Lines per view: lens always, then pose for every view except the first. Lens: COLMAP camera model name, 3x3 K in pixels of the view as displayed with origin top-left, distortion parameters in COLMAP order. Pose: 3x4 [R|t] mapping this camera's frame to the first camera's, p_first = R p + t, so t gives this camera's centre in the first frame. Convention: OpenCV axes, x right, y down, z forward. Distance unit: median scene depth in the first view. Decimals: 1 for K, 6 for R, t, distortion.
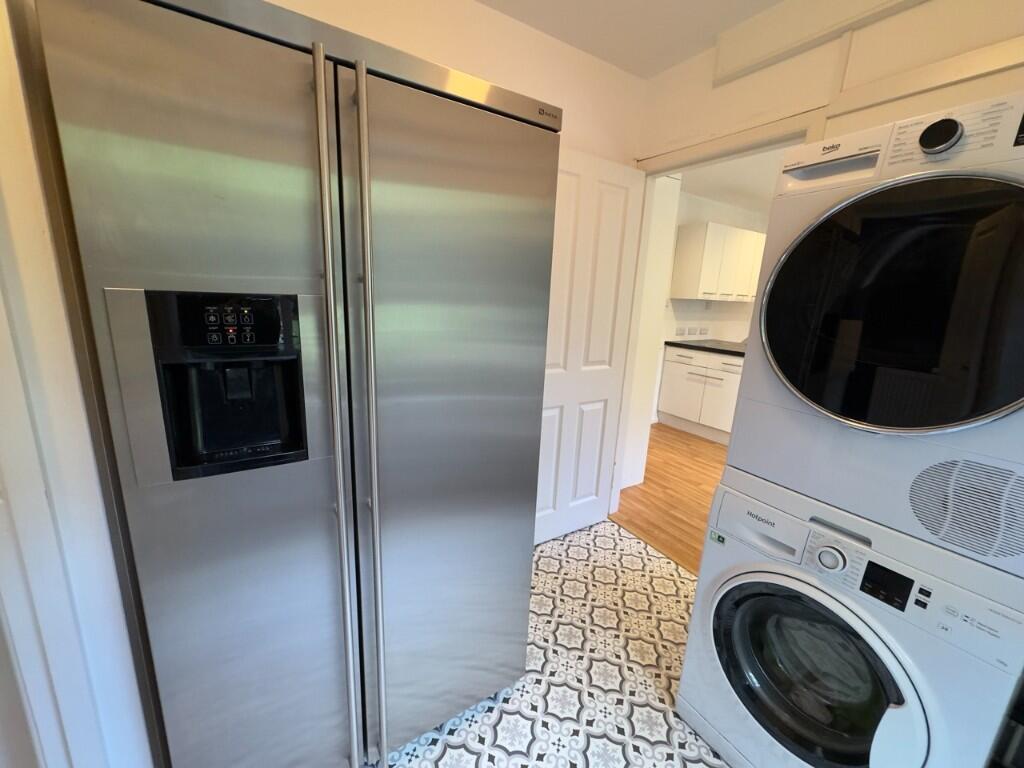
lens RADIAL K [[405.1, 0, 514.9], [0, 405.1, 386.0], [0, 0, 1]] dist [-0.003988, 0.000947]
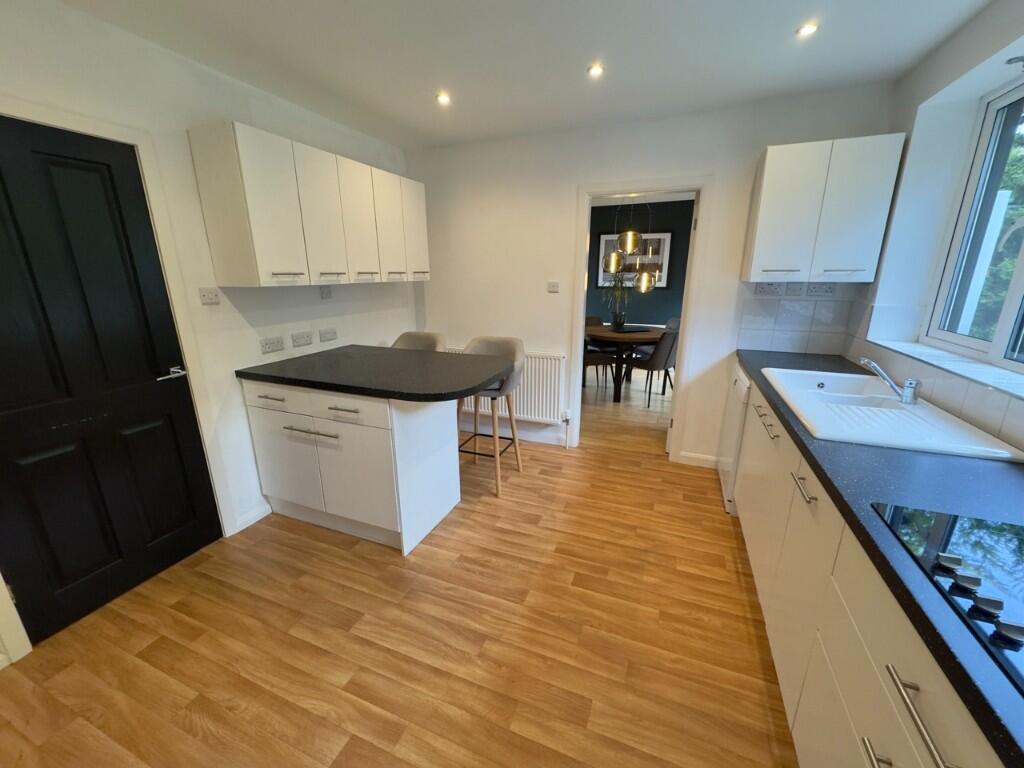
lens RADIAL K [[405.1, 0, 511.6], [0, 405.1, 382.2], [0, 0, 1]] dist [-0.003988, 0.000947]
pose [[0.808468, -0.201286, 0.553049, 0.372799], [0.173988, 0.979437, 0.102130, -0.088802], [-0.562234, 0.013655, 0.826865, 0.384509]]
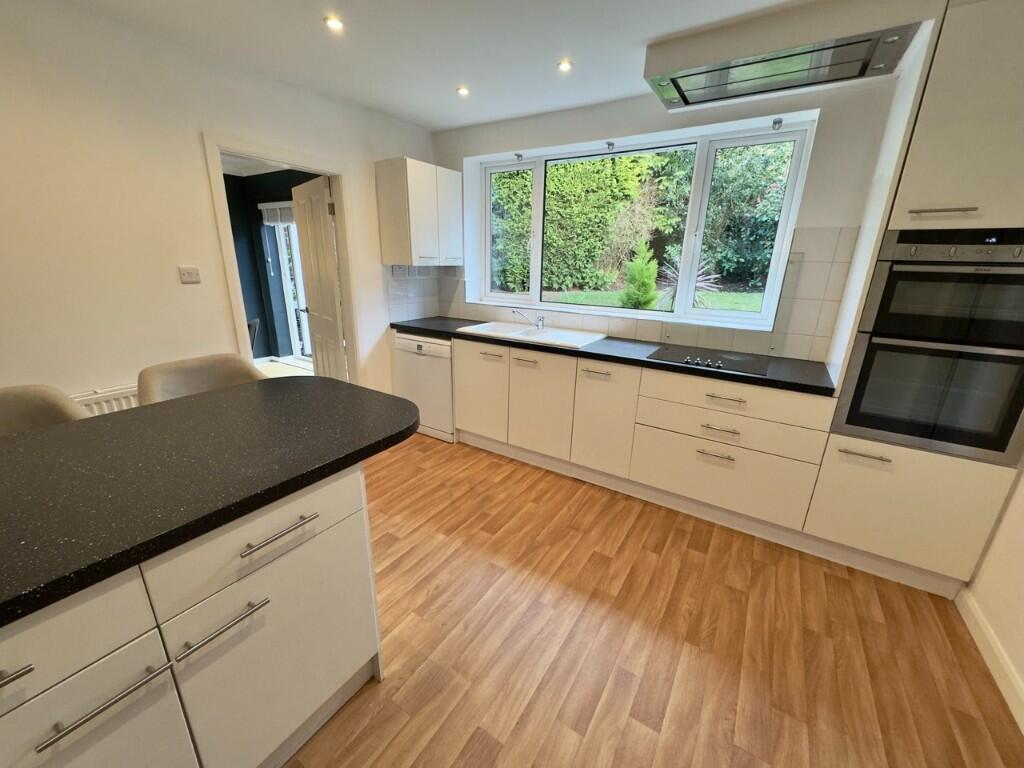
lens RADIAL K [[405.1, 0, 508.8], [0, 405.1, 384.2], [0, 0, 1]] dist [-0.003988, 0.000947]
pose [[-0.419698, -0.316838, 0.850569, 0.247651], [0.169736, 0.893169, 0.416460, -0.190930], [-0.891652, 0.319159, -0.321083, 0.802981]]
